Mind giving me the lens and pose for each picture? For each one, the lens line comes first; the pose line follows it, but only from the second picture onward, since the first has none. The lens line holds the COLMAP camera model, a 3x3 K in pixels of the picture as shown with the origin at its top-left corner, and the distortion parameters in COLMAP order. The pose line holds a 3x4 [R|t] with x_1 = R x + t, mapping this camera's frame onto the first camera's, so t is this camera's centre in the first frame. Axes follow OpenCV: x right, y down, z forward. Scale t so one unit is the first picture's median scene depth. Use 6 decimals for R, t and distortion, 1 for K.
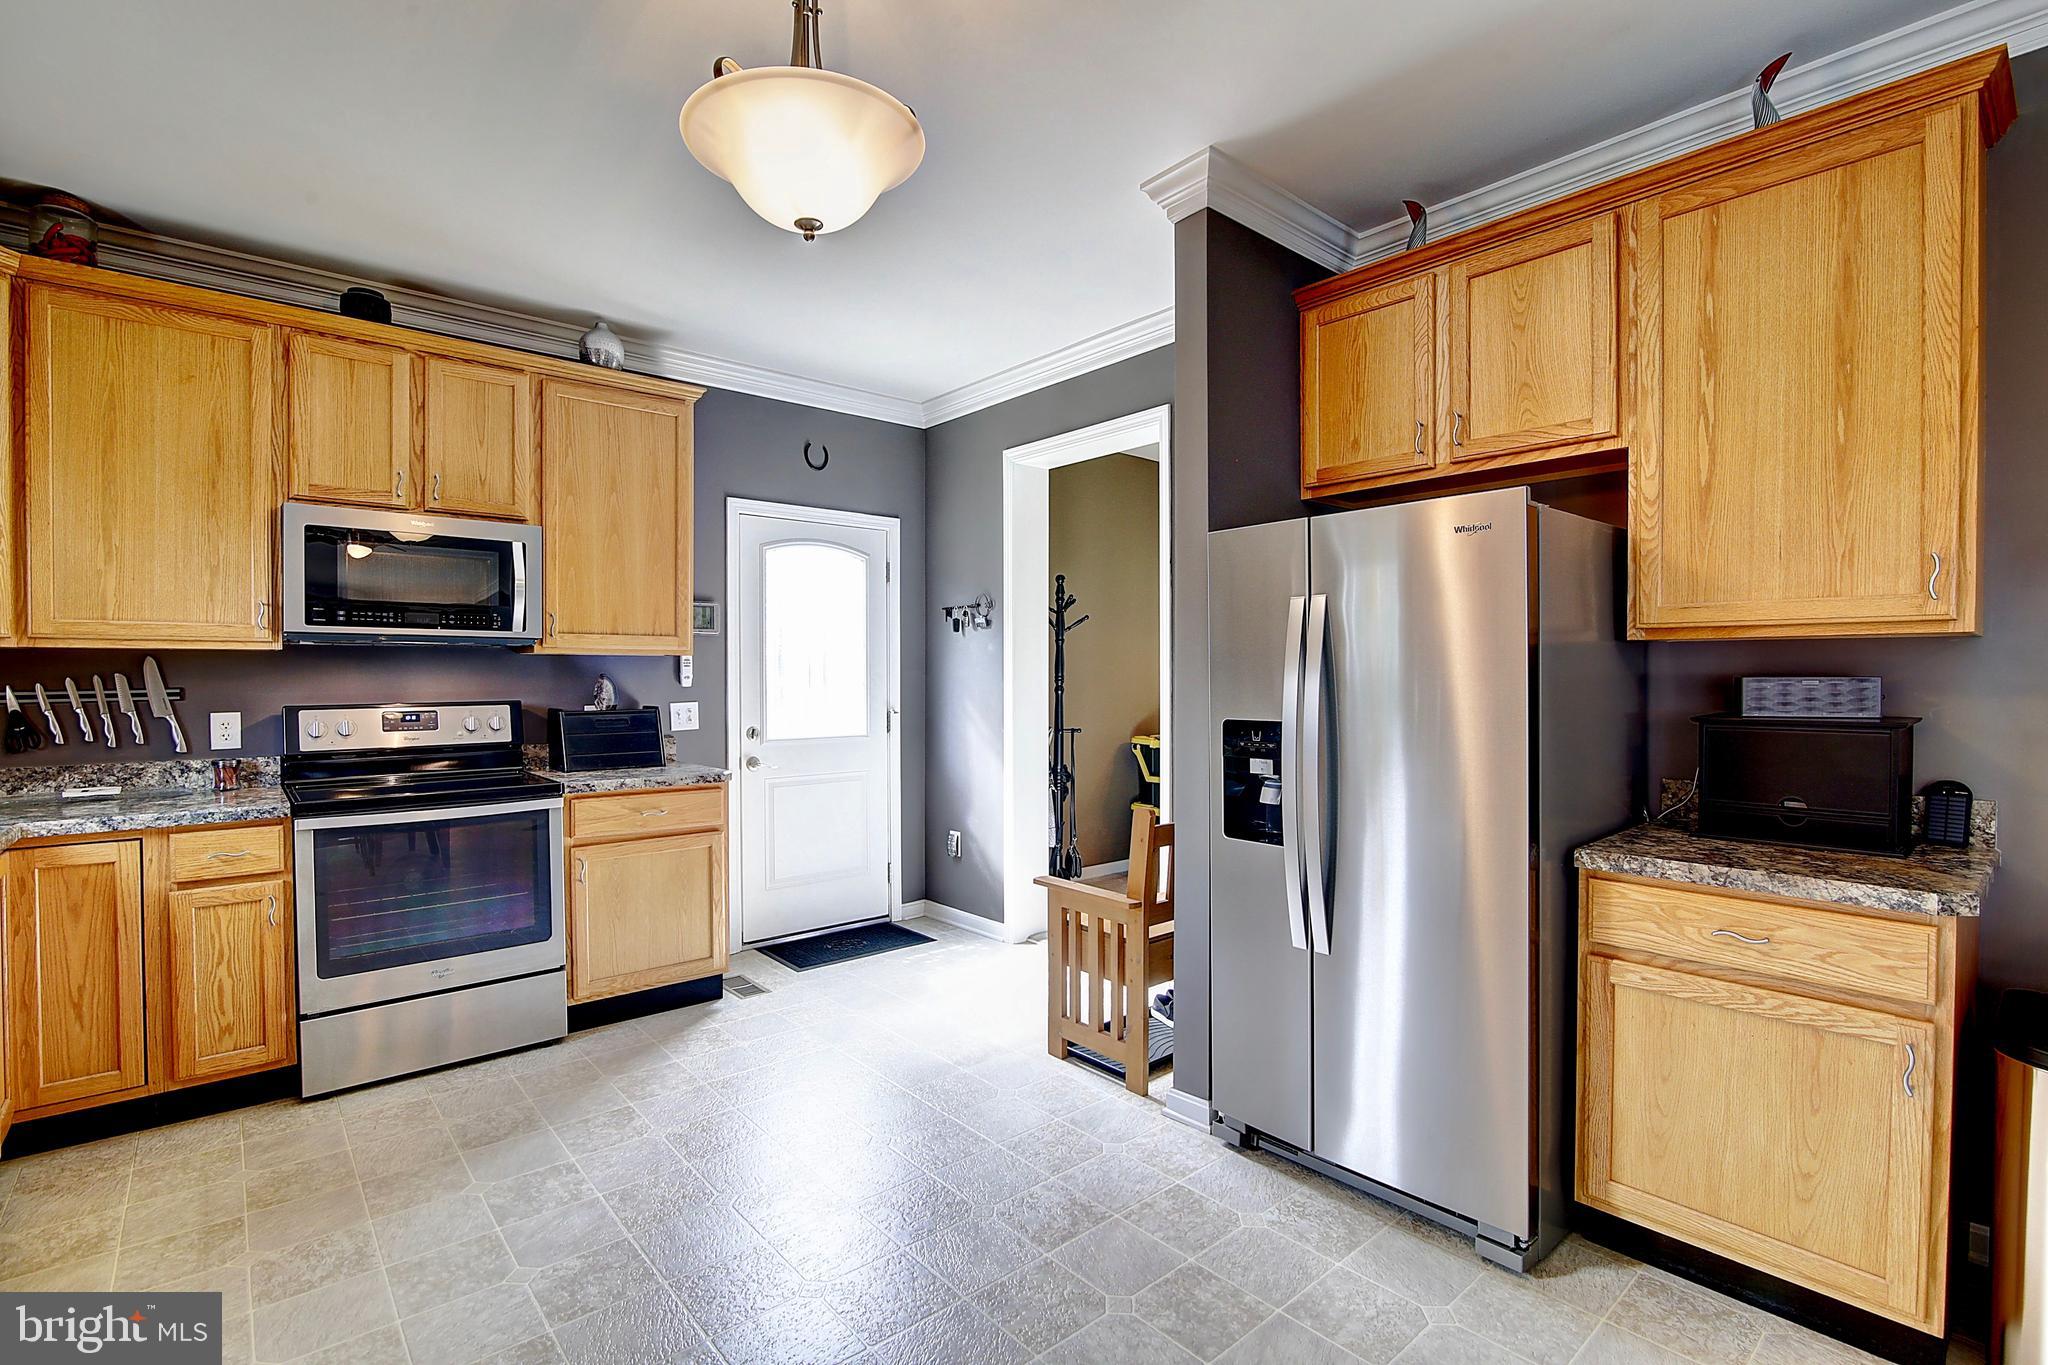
lens RADIAL K [[944.7, 0, 1026.3], [0, 944.7, 687.2], [0, 0, 1]] dist [-0.014595, -0.000212]
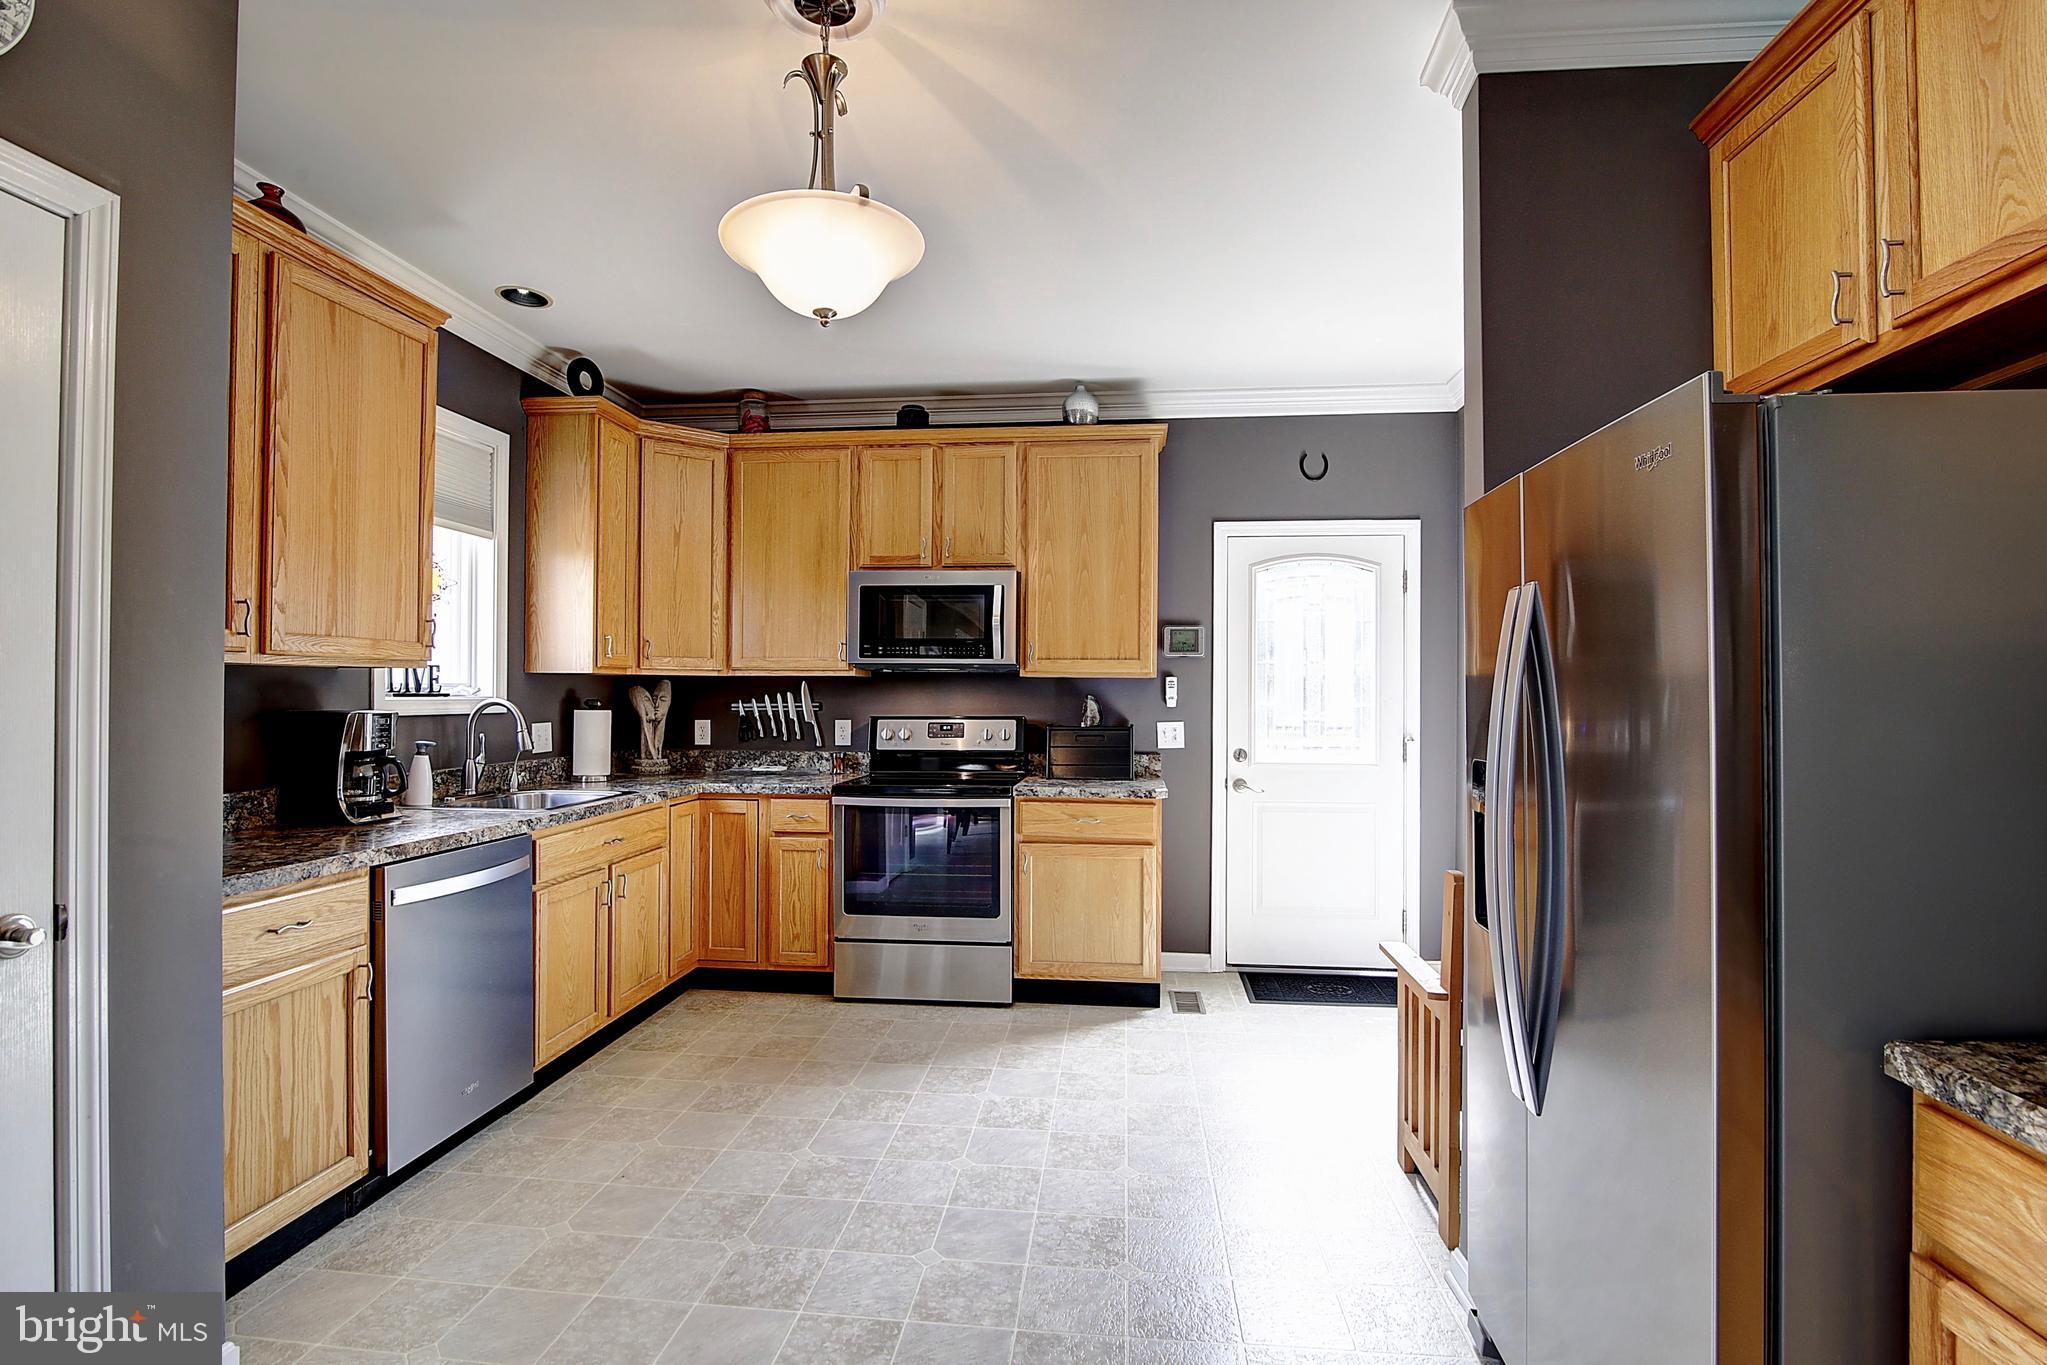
lens RADIAL K [[960.8, 0, 1025.4], [0, 960.8, 690.0], [0, 0, 1]] dist [-0.025868, -0.000358]
pose [[0.685249, 0.000970, -0.728308, 0.407706], [-0.015906, 0.999781, -0.013634, -0.003113], [0.728135, 0.020927, 0.685115, 0.193313]]
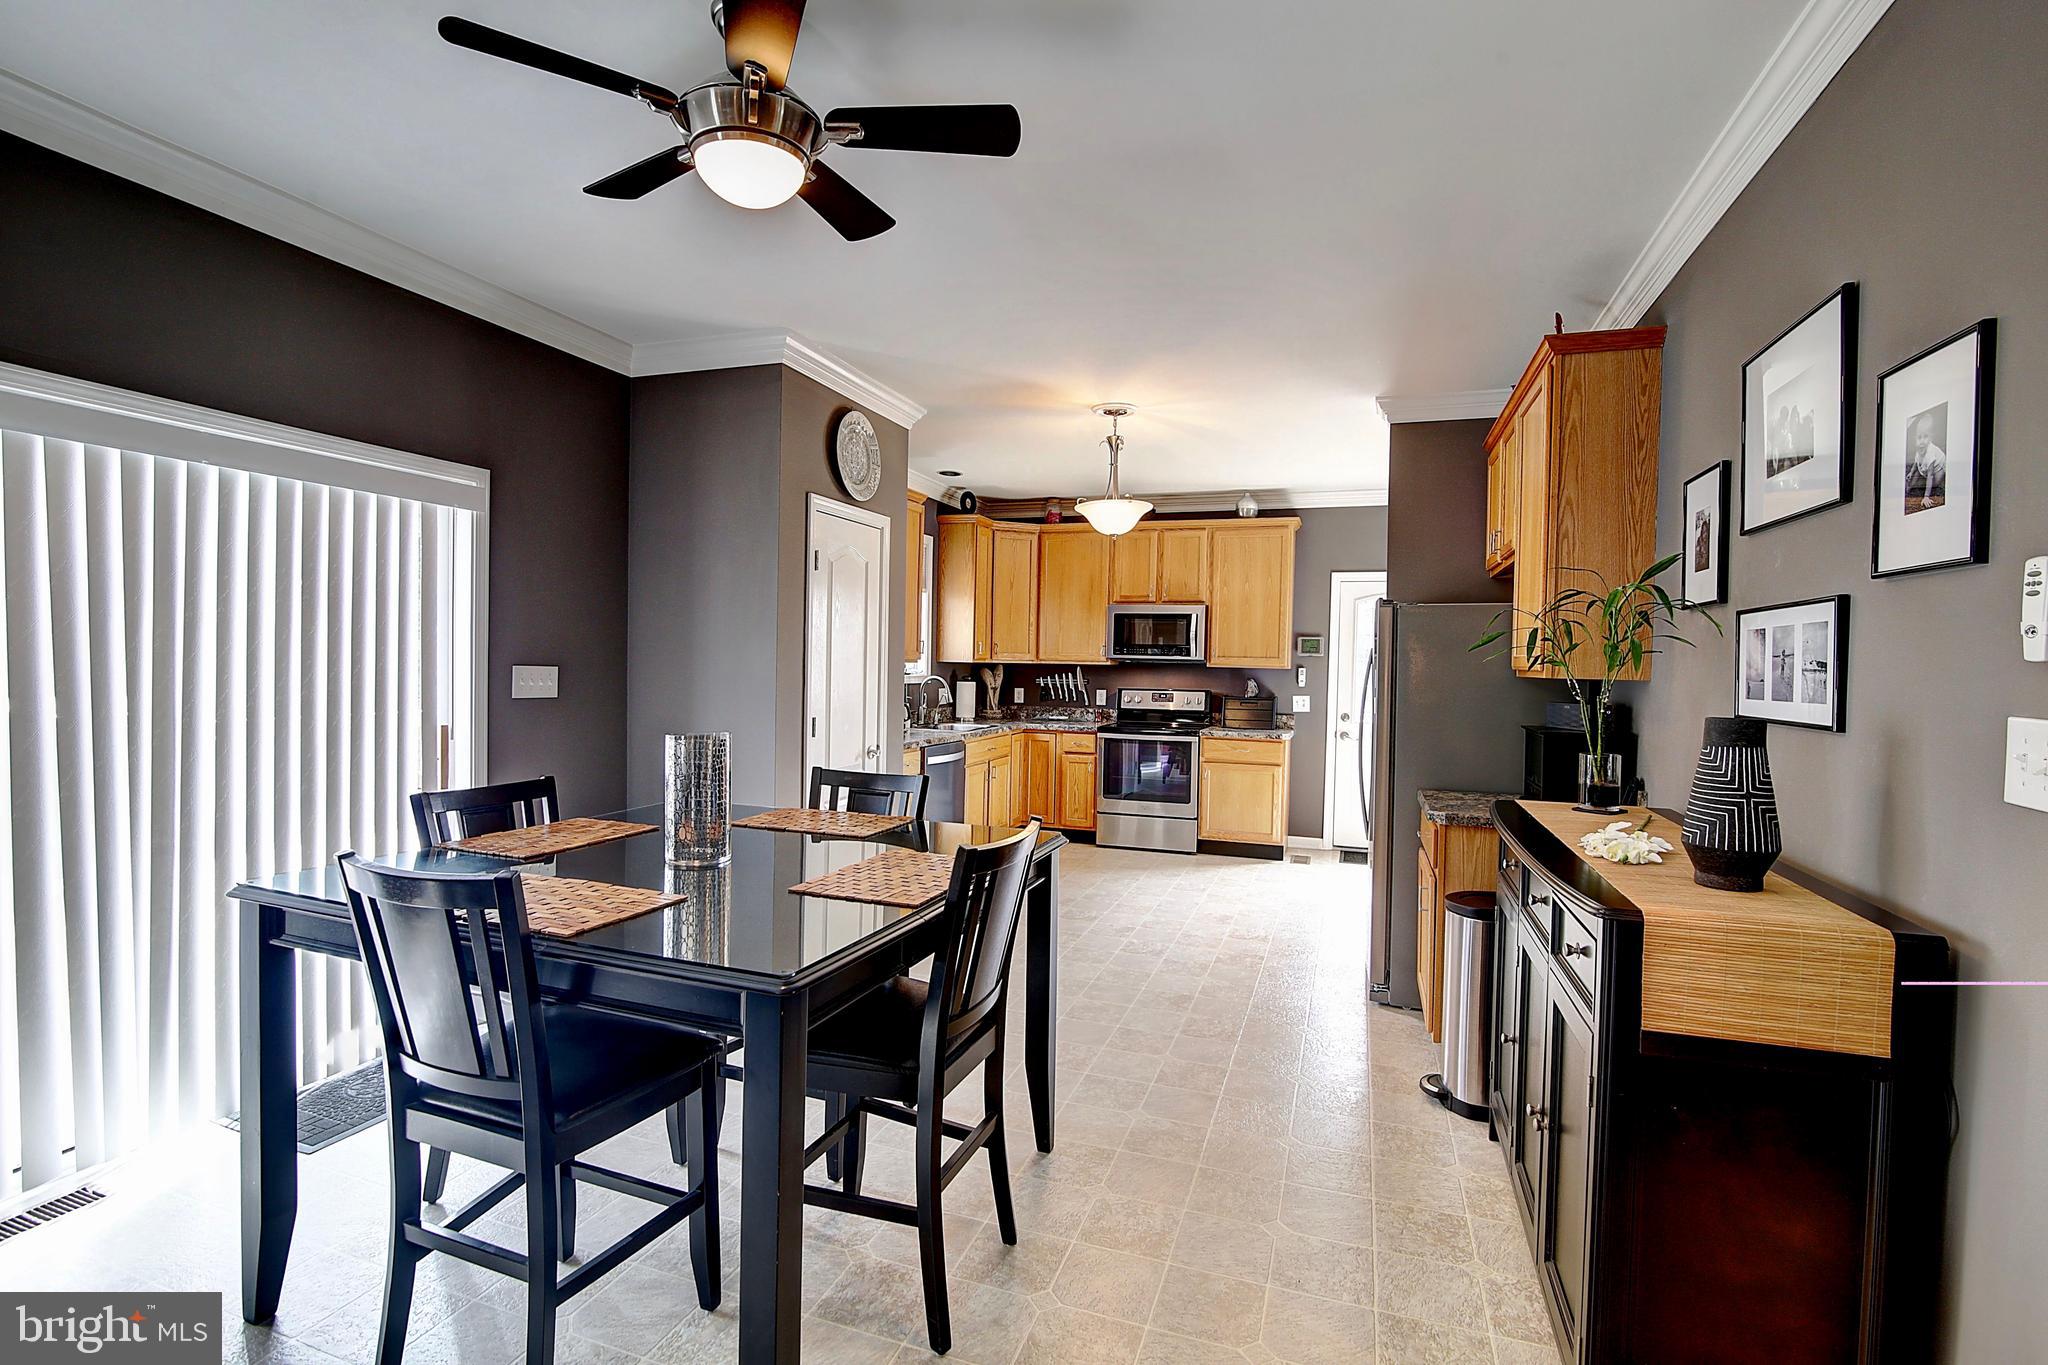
lens RADIAL K [[944.7, 0, 1026.3], [0, 944.7, 687.2], [0, 0, 1]] dist [-0.014595, -0.000212]
pose [[0.496595, 0.035607, -0.867252, 1.161120], [-0.032992, 0.999211, 0.022134, -0.027554], [0.867355, 0.017620, 0.497378, -0.380896]]
